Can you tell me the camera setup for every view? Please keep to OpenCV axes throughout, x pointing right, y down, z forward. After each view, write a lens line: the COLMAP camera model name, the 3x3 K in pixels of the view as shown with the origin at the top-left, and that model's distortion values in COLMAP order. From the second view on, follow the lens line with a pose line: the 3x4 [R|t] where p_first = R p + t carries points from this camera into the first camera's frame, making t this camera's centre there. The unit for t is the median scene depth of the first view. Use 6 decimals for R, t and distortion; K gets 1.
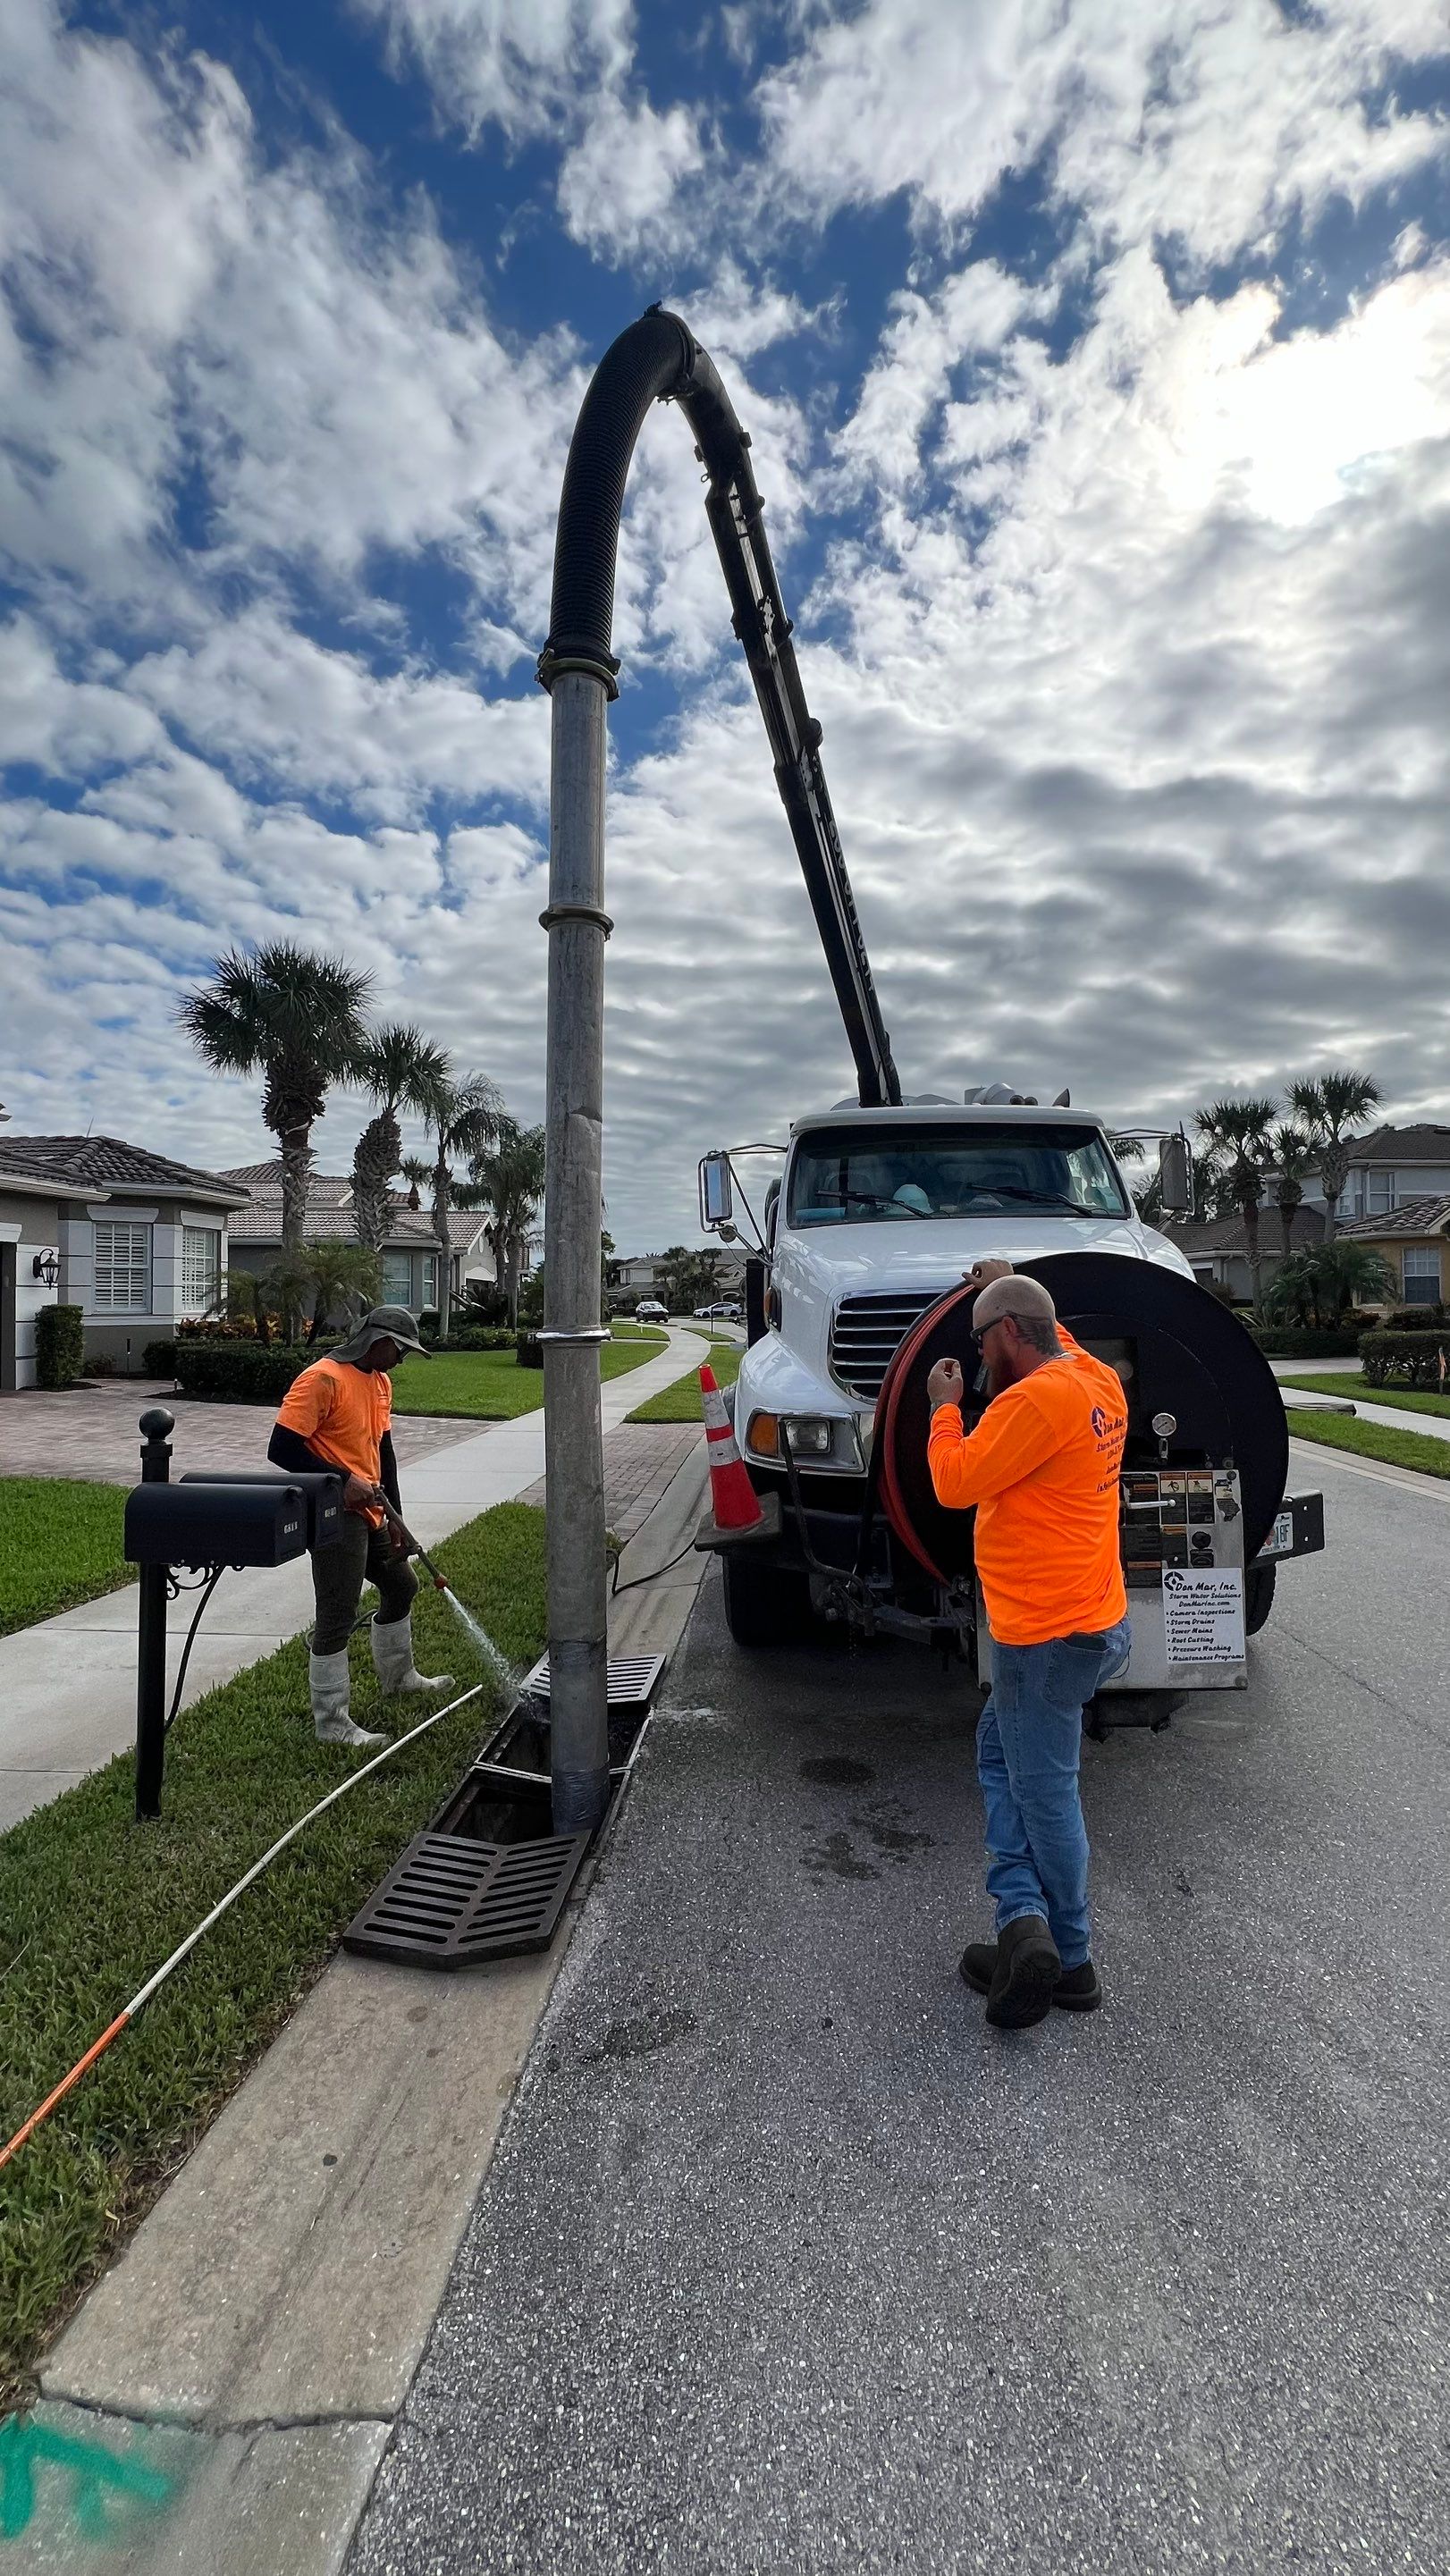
lens RADIAL K [[1045.2, 0, 726.1], [0, 1045.2, 1272.2], [0, 0, 1]] dist [-0.010095, 0.000082]
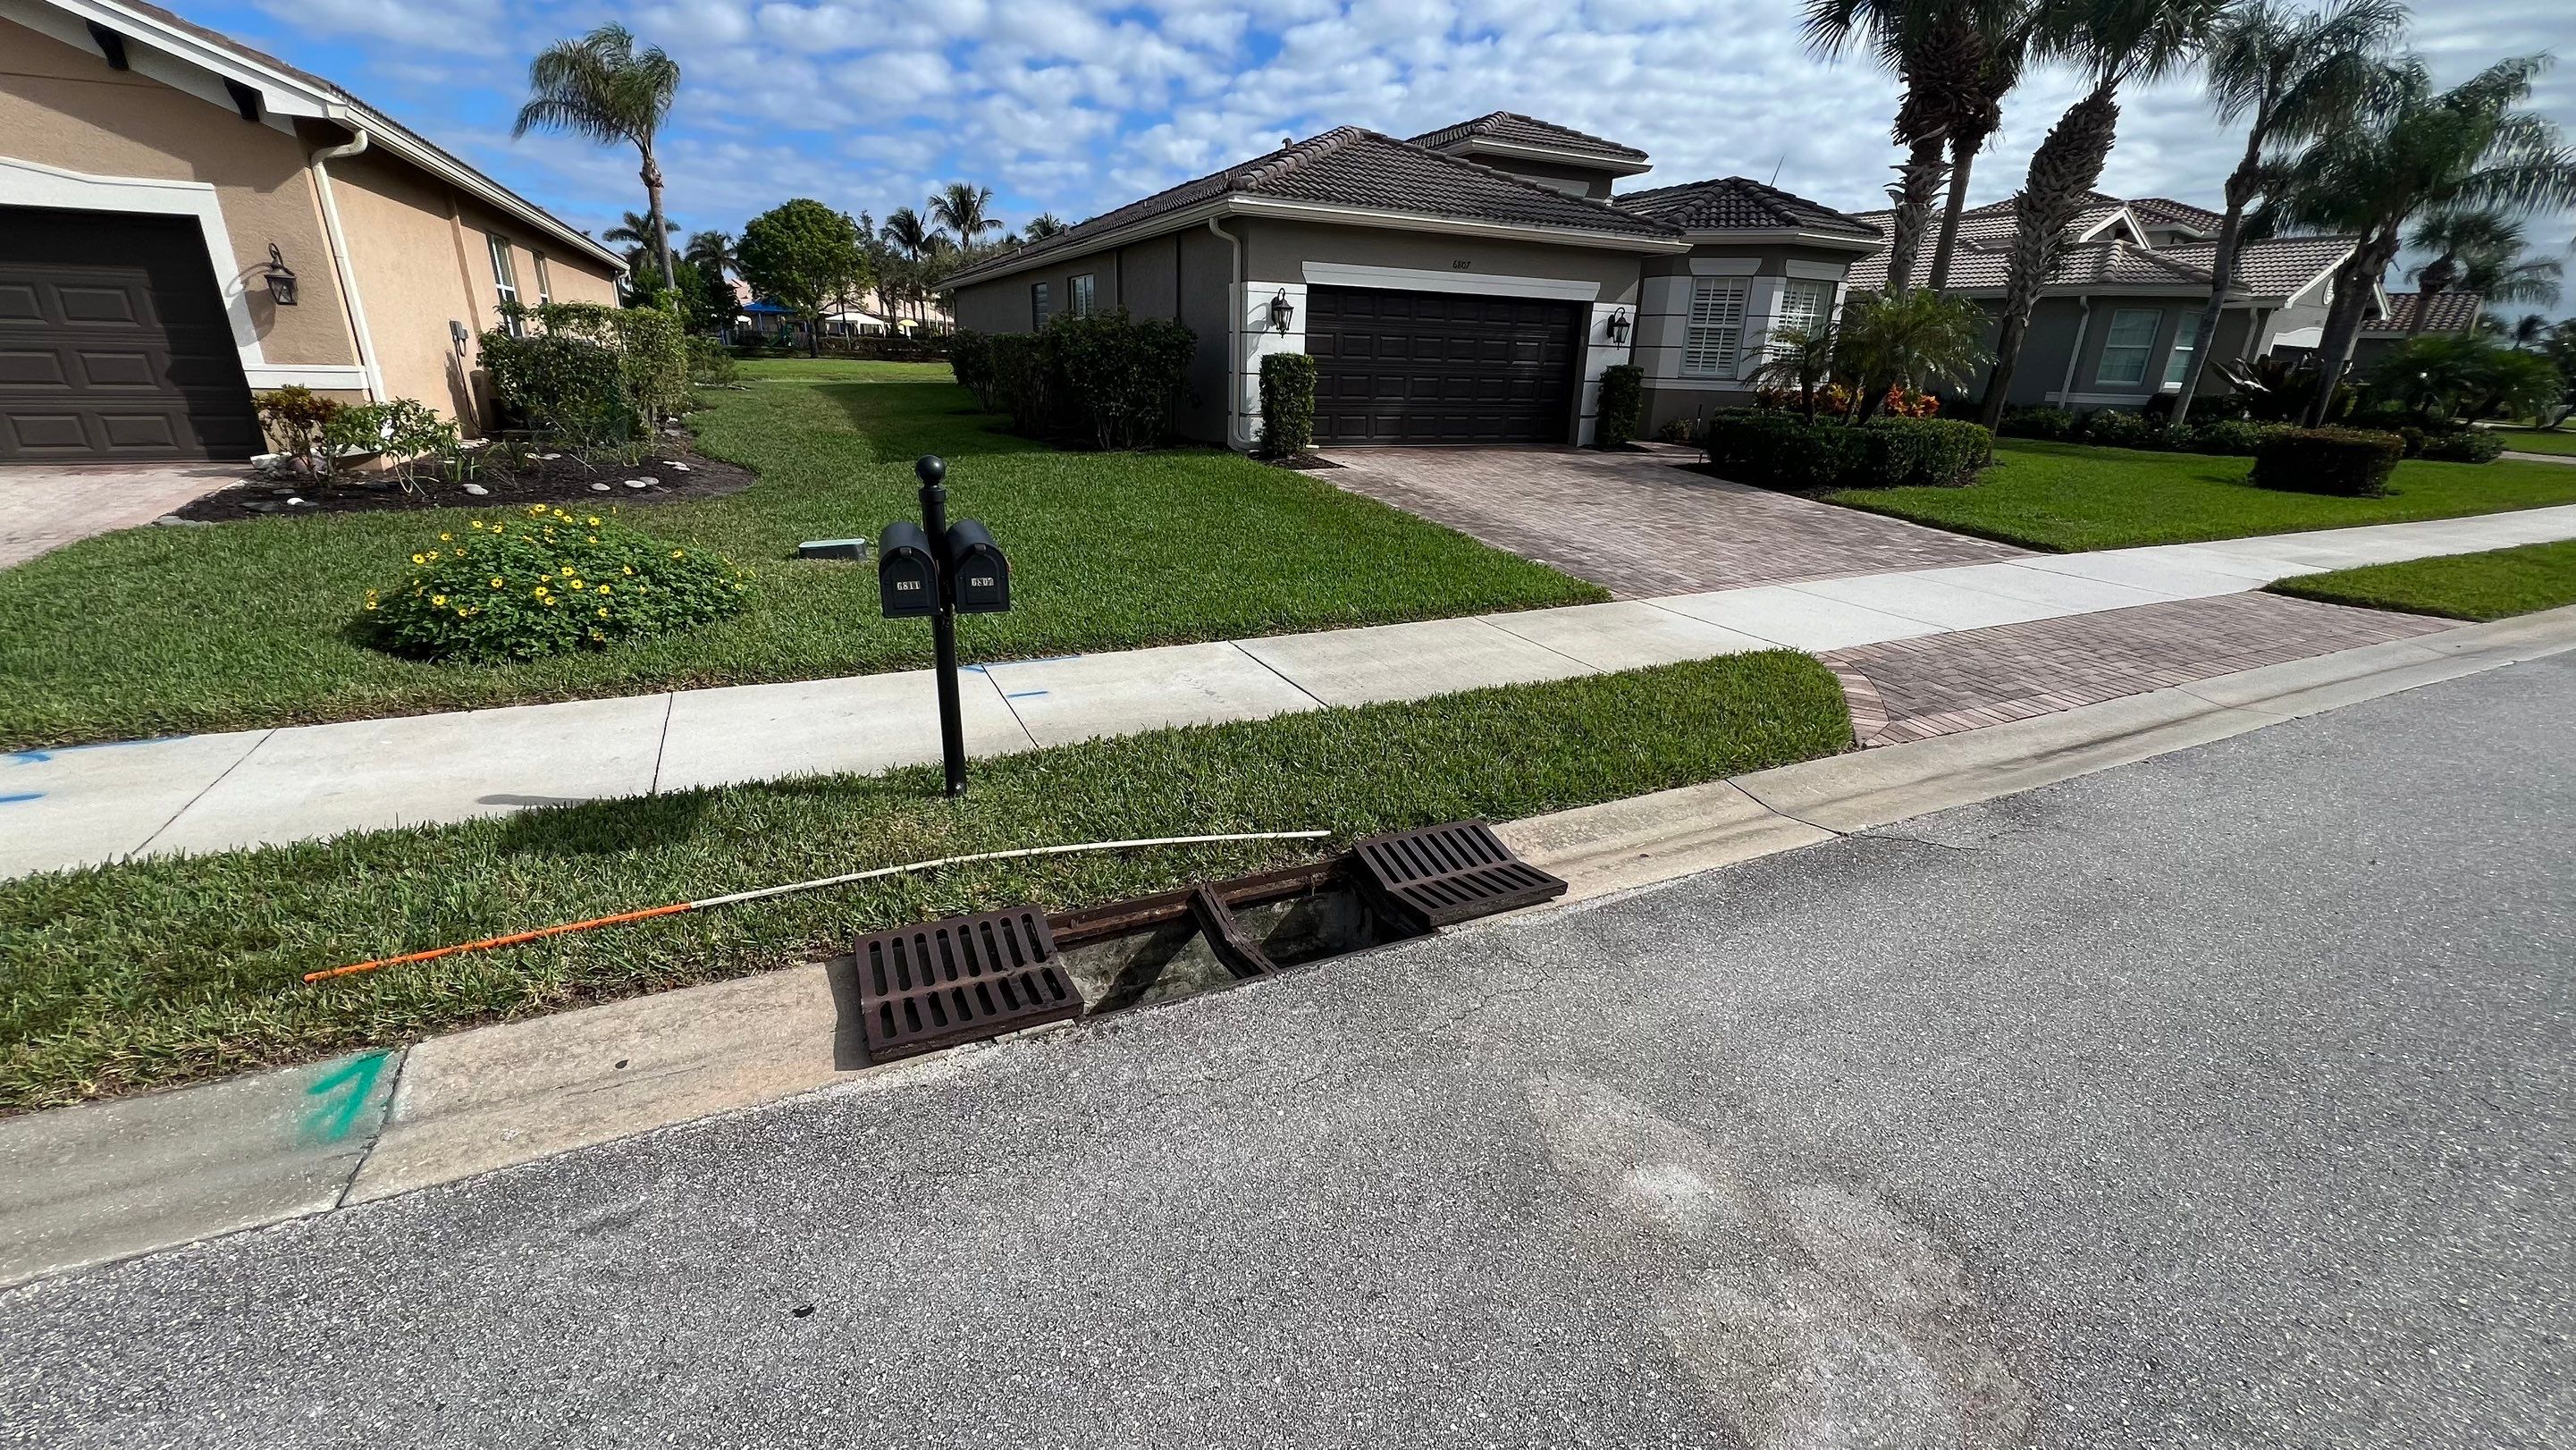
lens RADIAL K [[1027.1, 0, 1283.0], [0, 1027.1, 721.6], [0, 0, 1]] dist [-0.000201, 0.000132]
pose [[0.483877, 0.312653, -0.817380, 0.122596], [-0.004558, 0.934892, 0.354904, 0.001219], [0.875124, -0.168004, 0.453798, 0.162043]]
